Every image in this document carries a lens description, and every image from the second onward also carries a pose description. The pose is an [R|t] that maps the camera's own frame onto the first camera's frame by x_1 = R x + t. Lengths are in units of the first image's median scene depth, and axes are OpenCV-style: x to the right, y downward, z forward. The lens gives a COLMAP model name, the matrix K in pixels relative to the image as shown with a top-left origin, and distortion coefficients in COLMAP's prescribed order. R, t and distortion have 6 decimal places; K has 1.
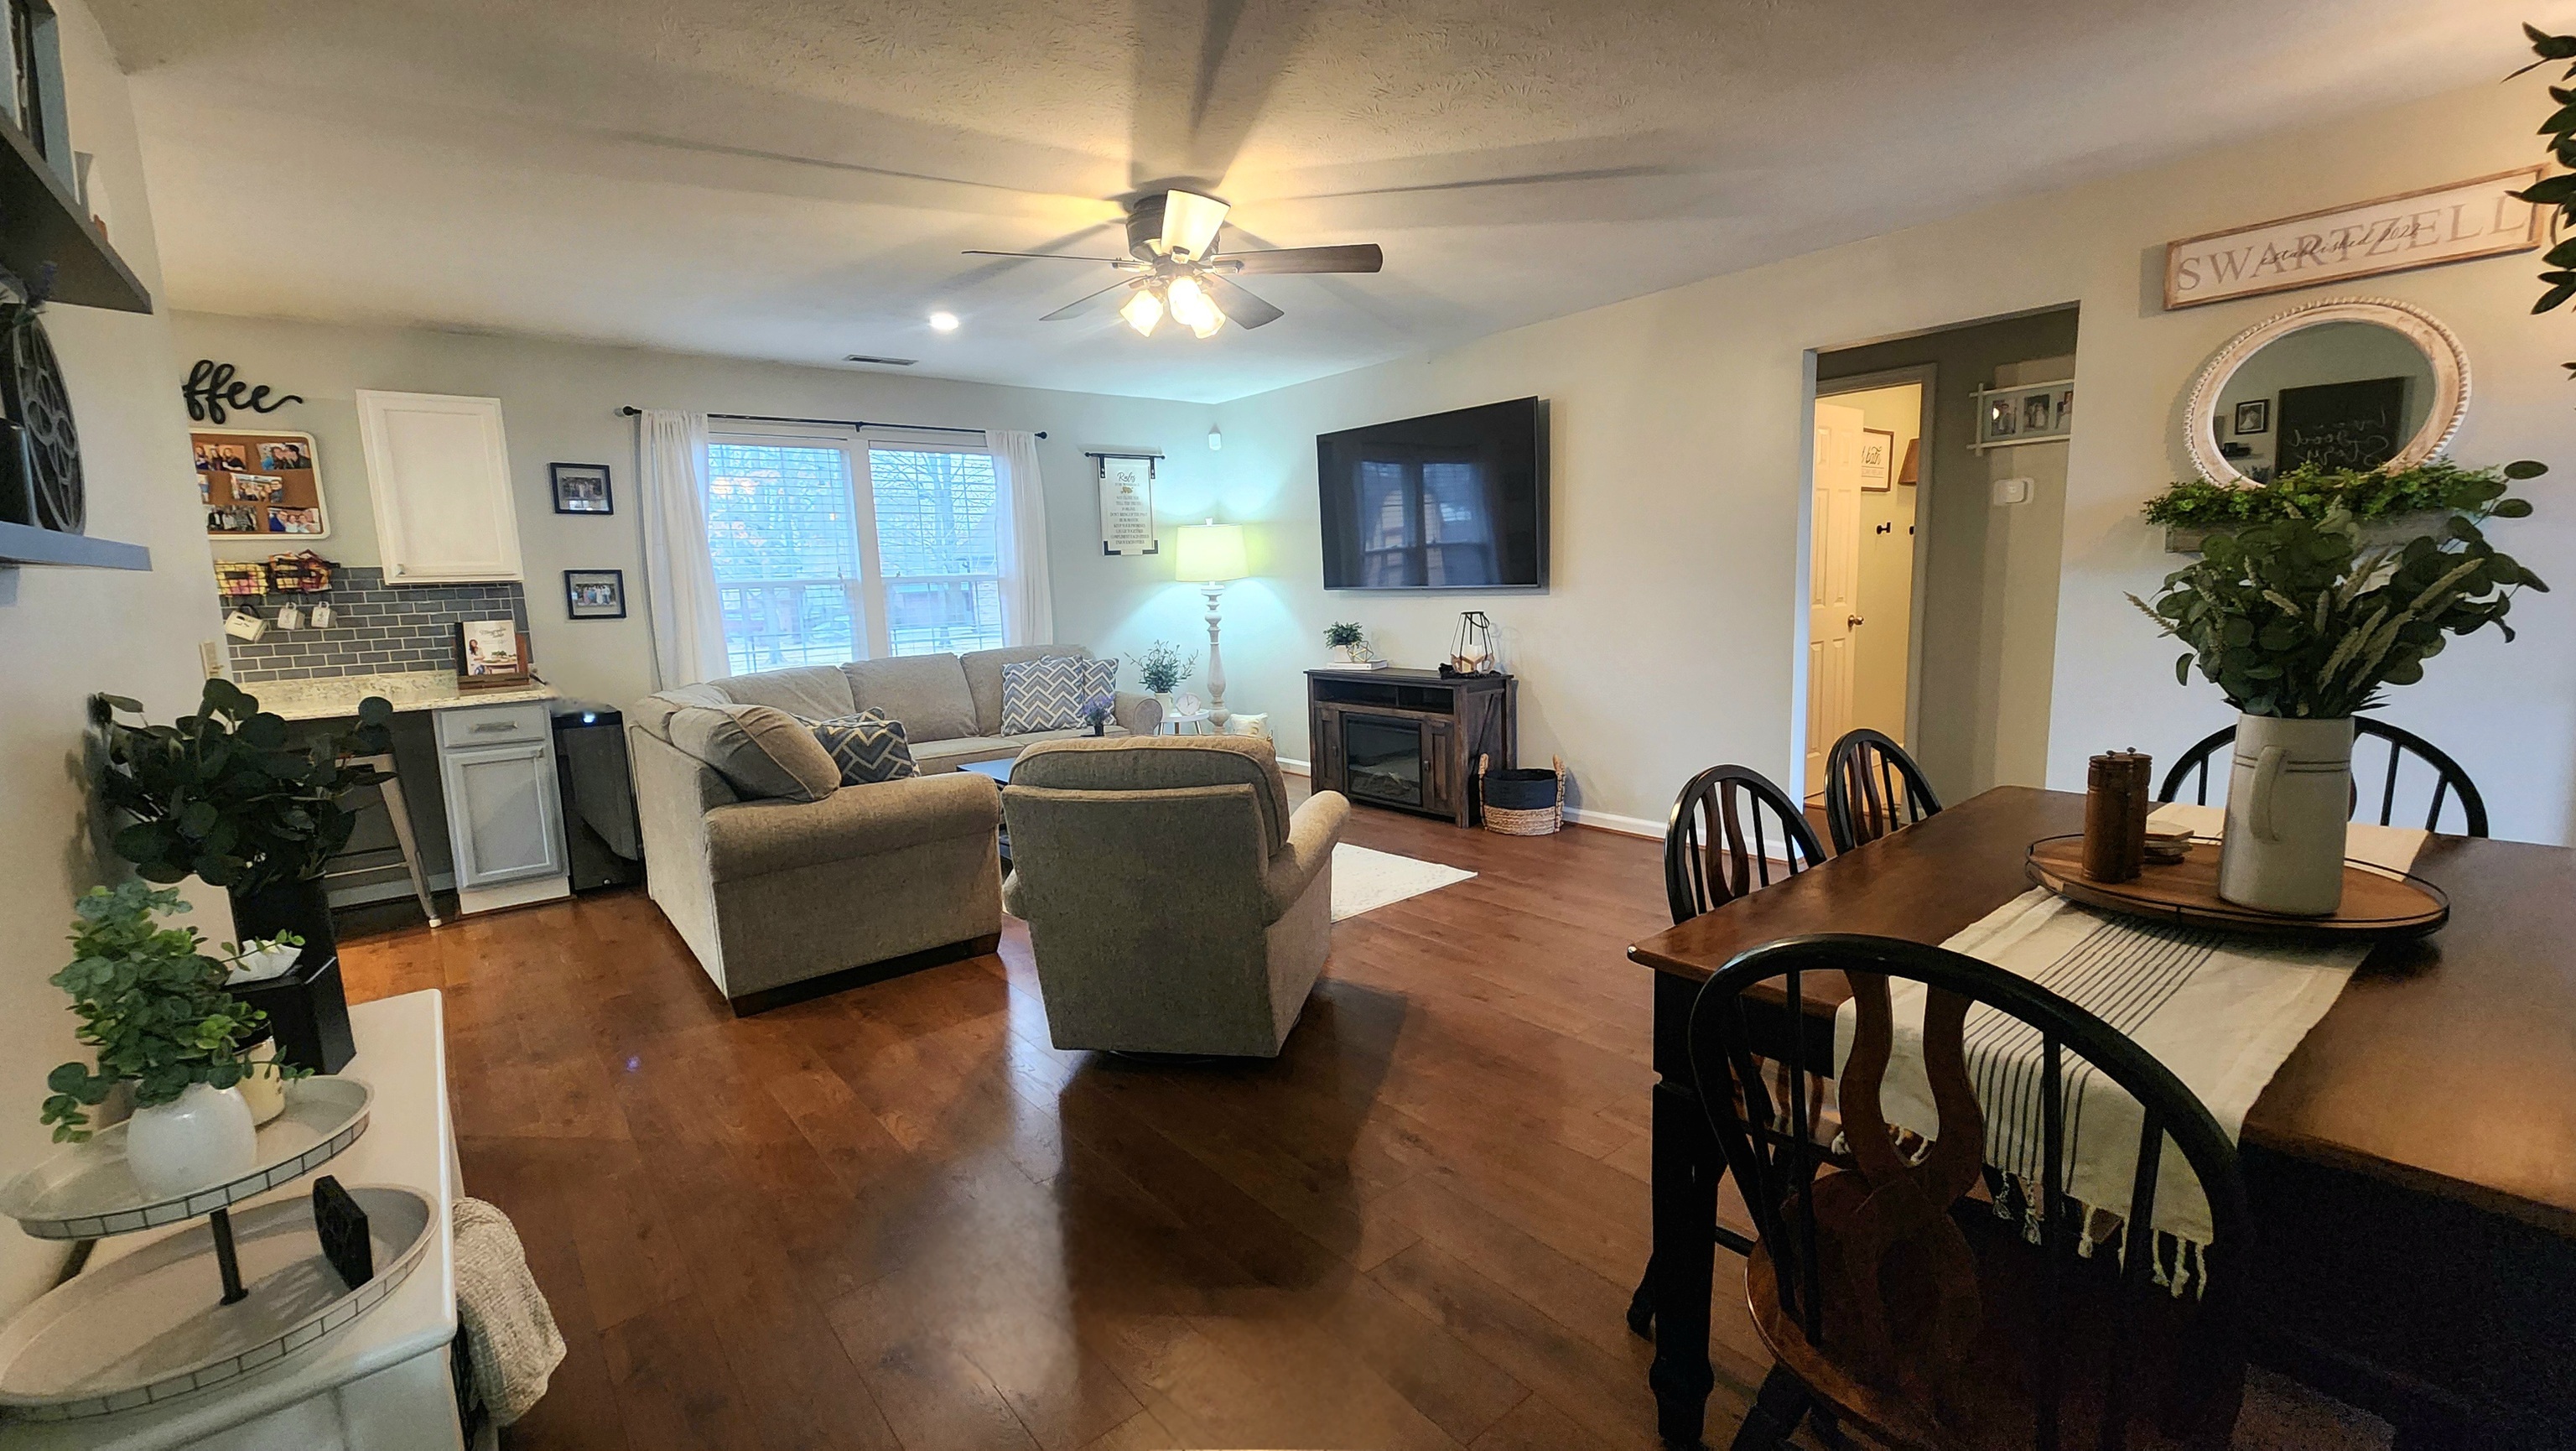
lens RADIAL K [[1063.3, 0, 1309.0], [0, 1063.3, 721.9], [0, 0, 1]] dist [-0.000234, 0.000912]
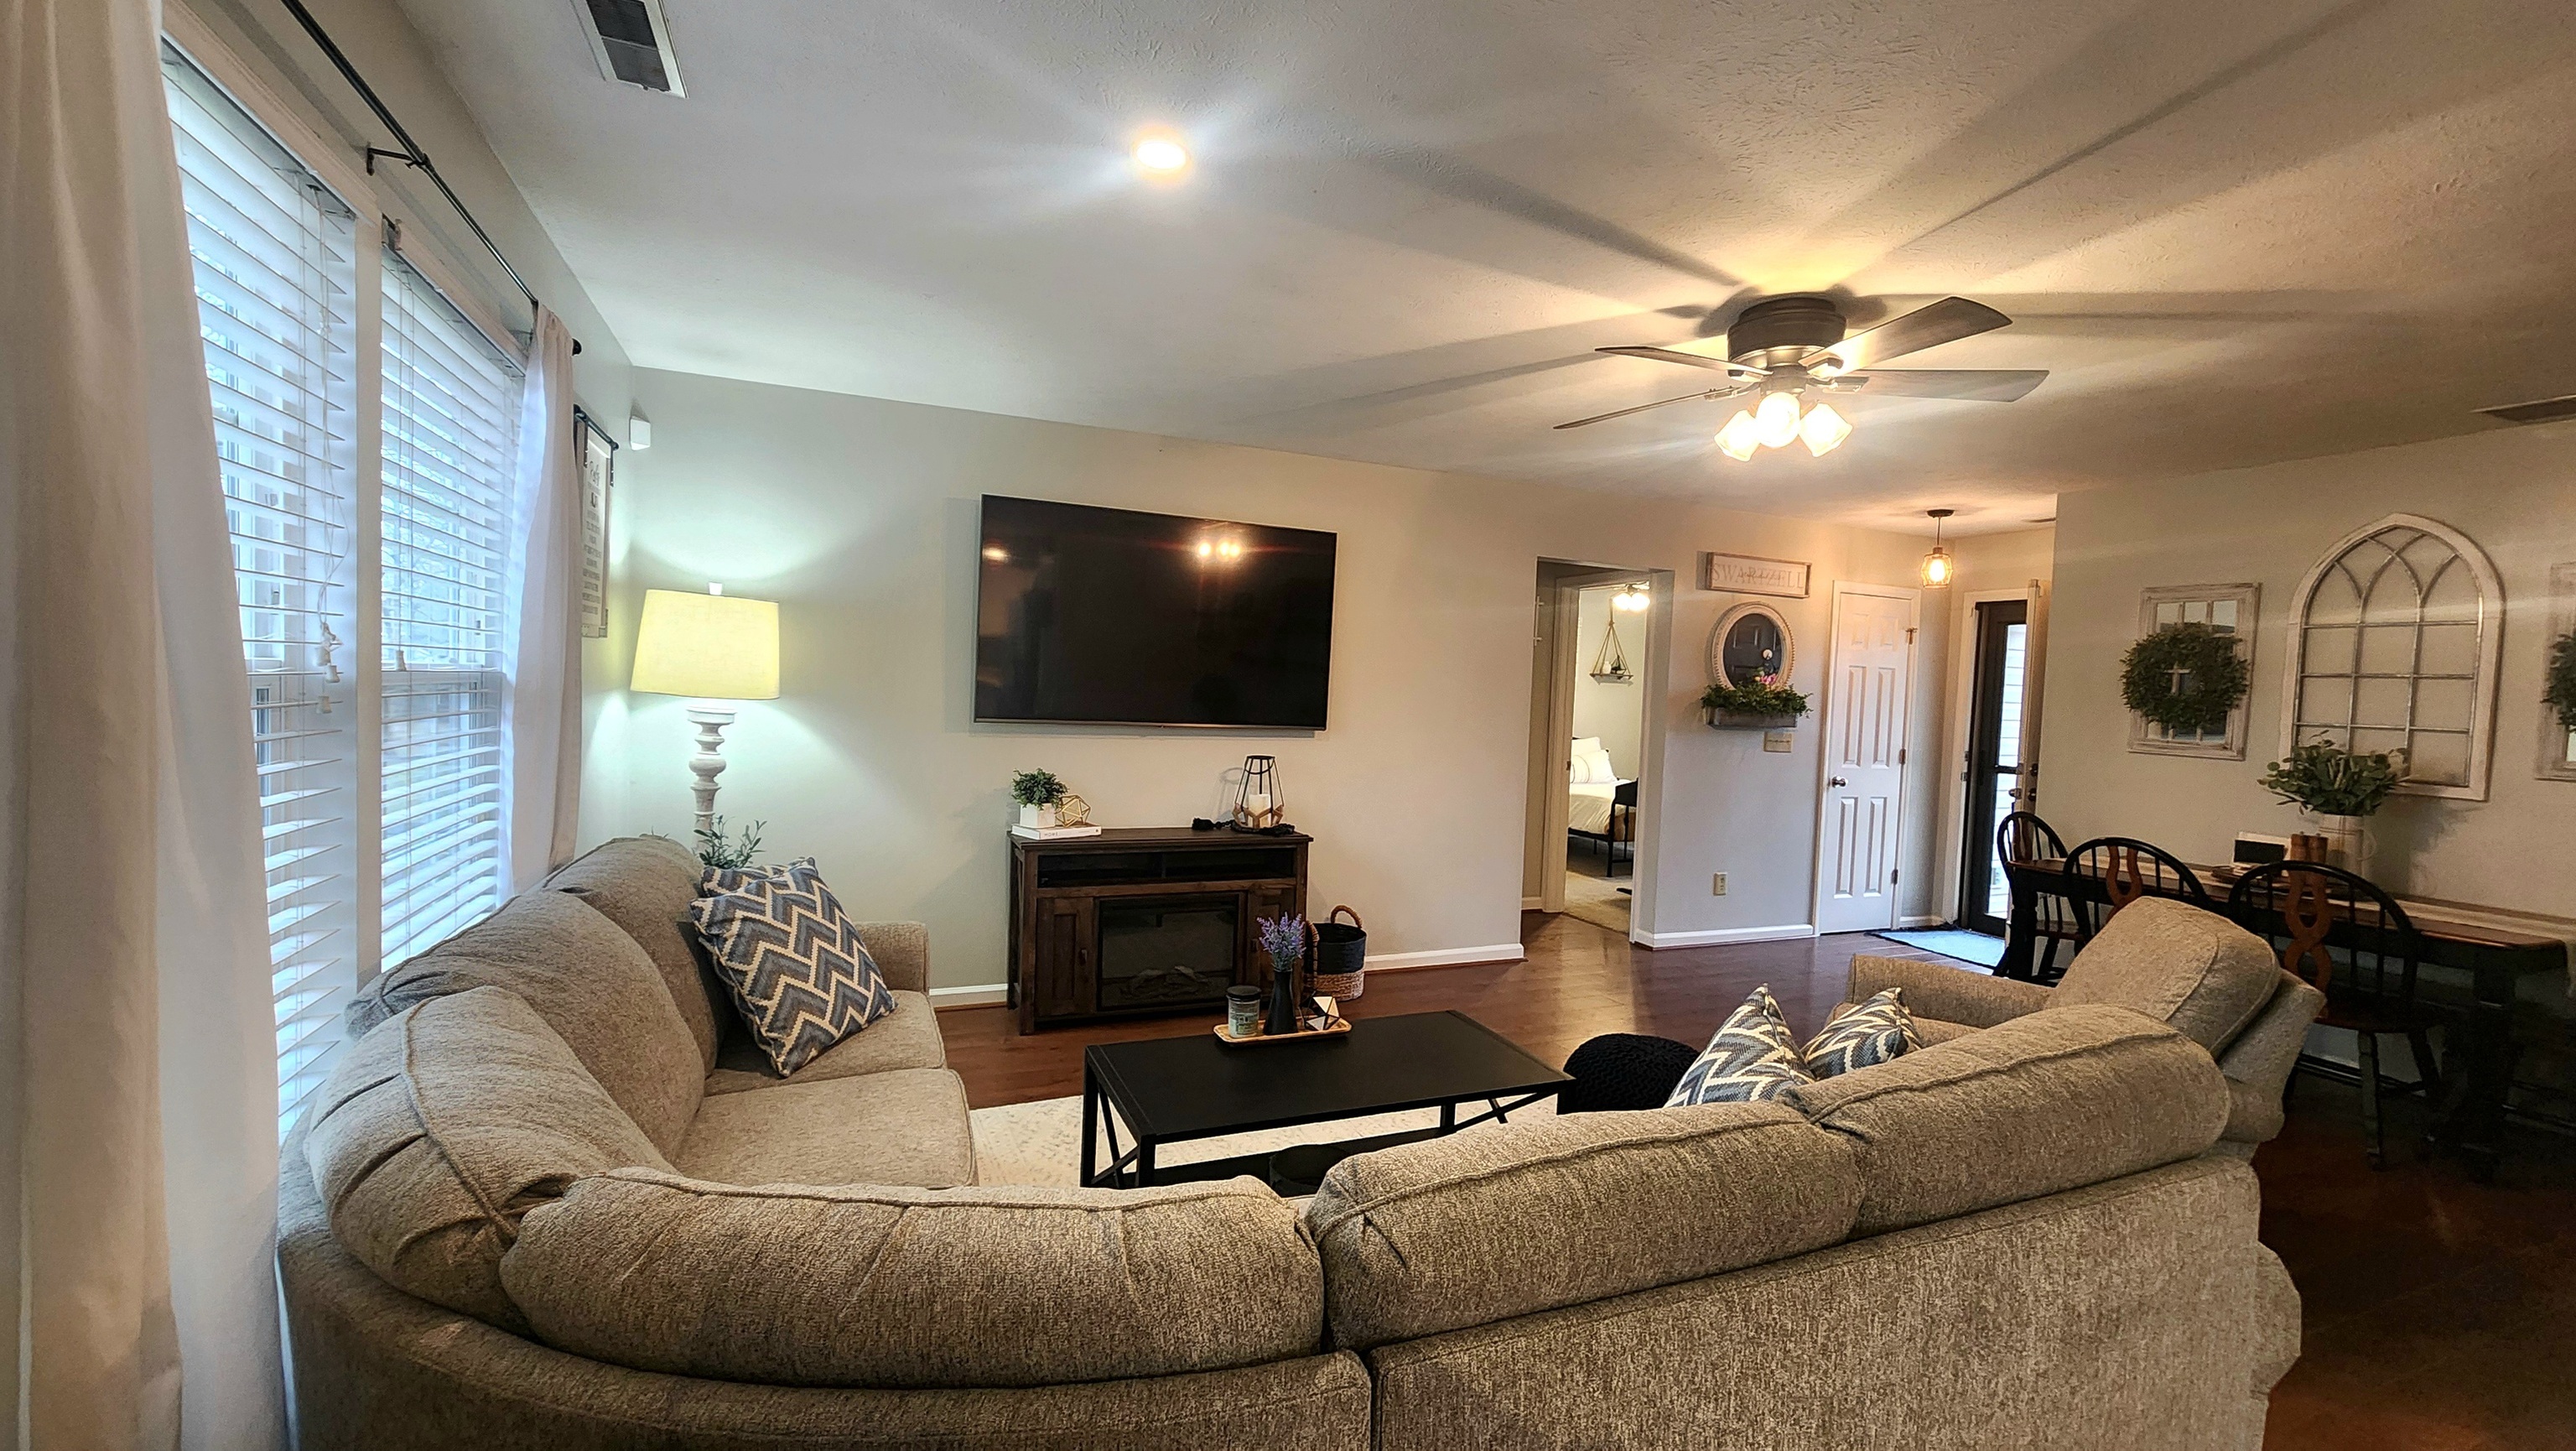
lens RADIAL K [[1063.3, 0, 1288.8], [0, 1063.3, 733.8], [0, 0, 1]] dist [-0.000234, 0.000912]
pose [[0.289075, 0.005148, 0.957293, -0.781069], [0.083933, 0.995998, -0.030702, -0.108901], [-0.953620, 0.089224, 0.287486, 0.850069]]
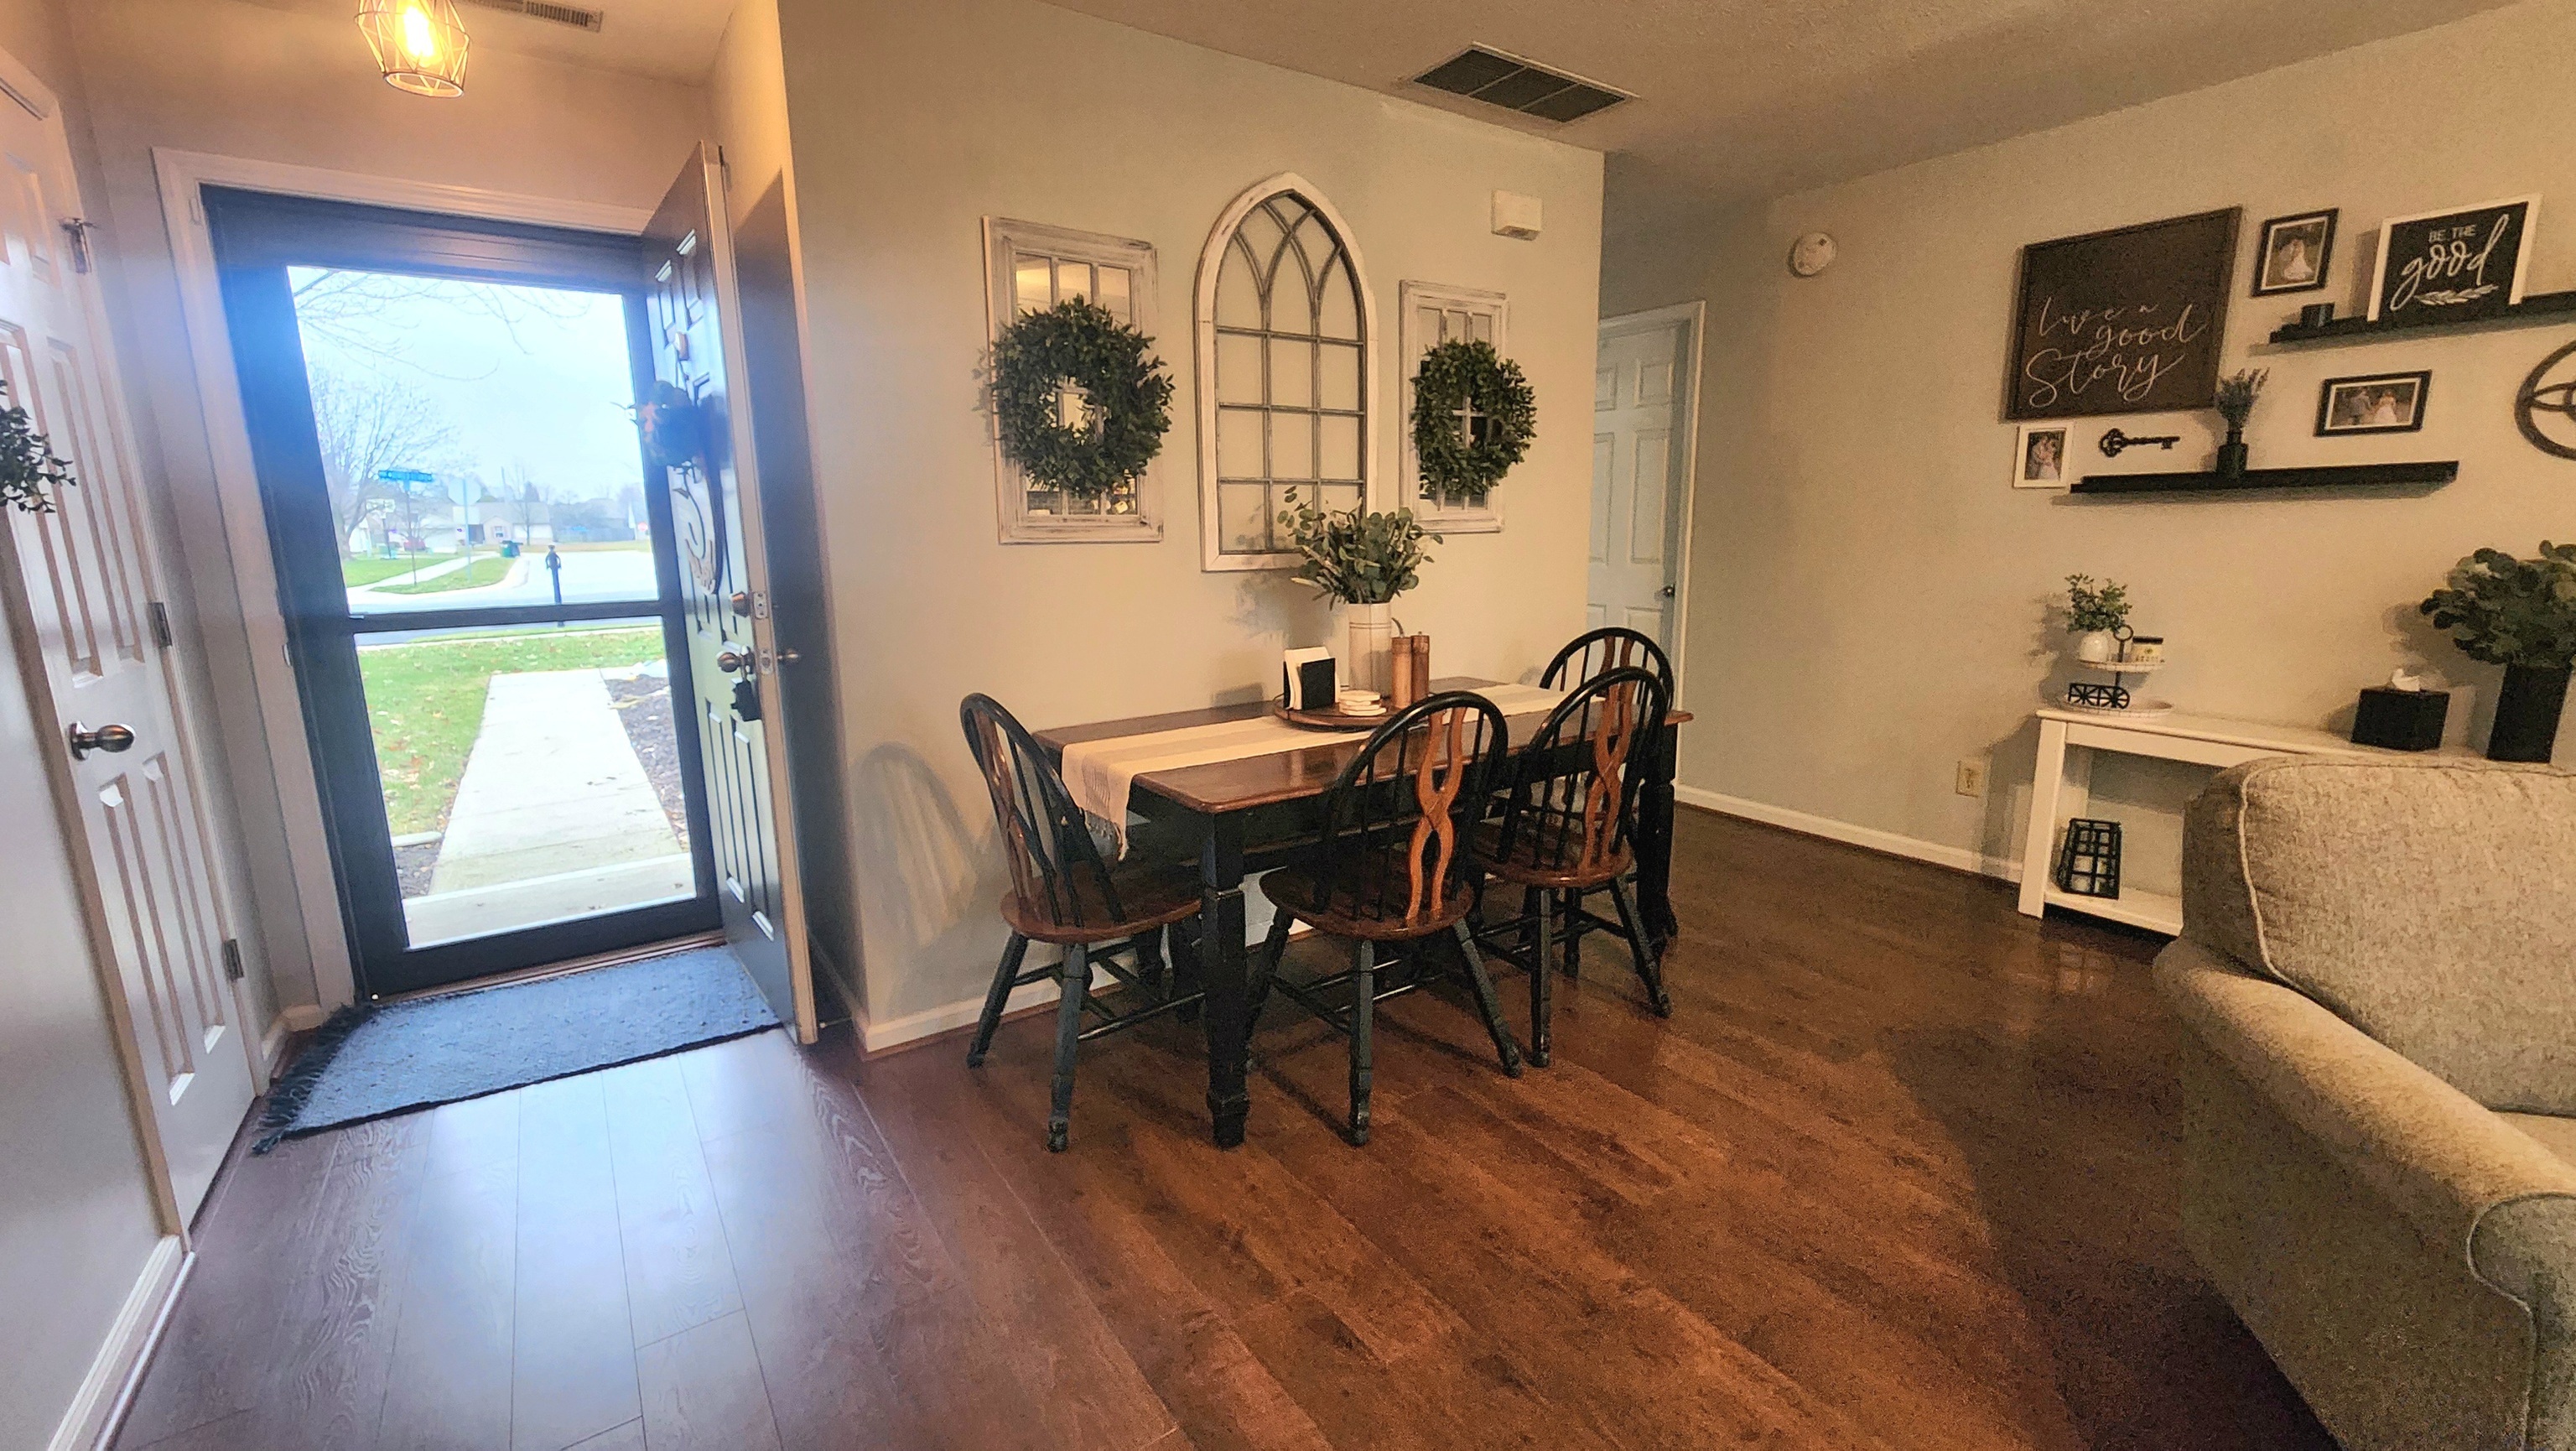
lens RADIAL K [[1063.3, 0, 1313.0], [0, 1063.3, 727.1], [0, 0, 1]] dist [-0.000234, 0.000912]
pose [[-0.994929, 0.030261, 0.095921, 0.254057], [0.060283, 0.942809, 0.327837, -0.136951], [-0.080514, 0.331957, -0.939852, 0.905422]]
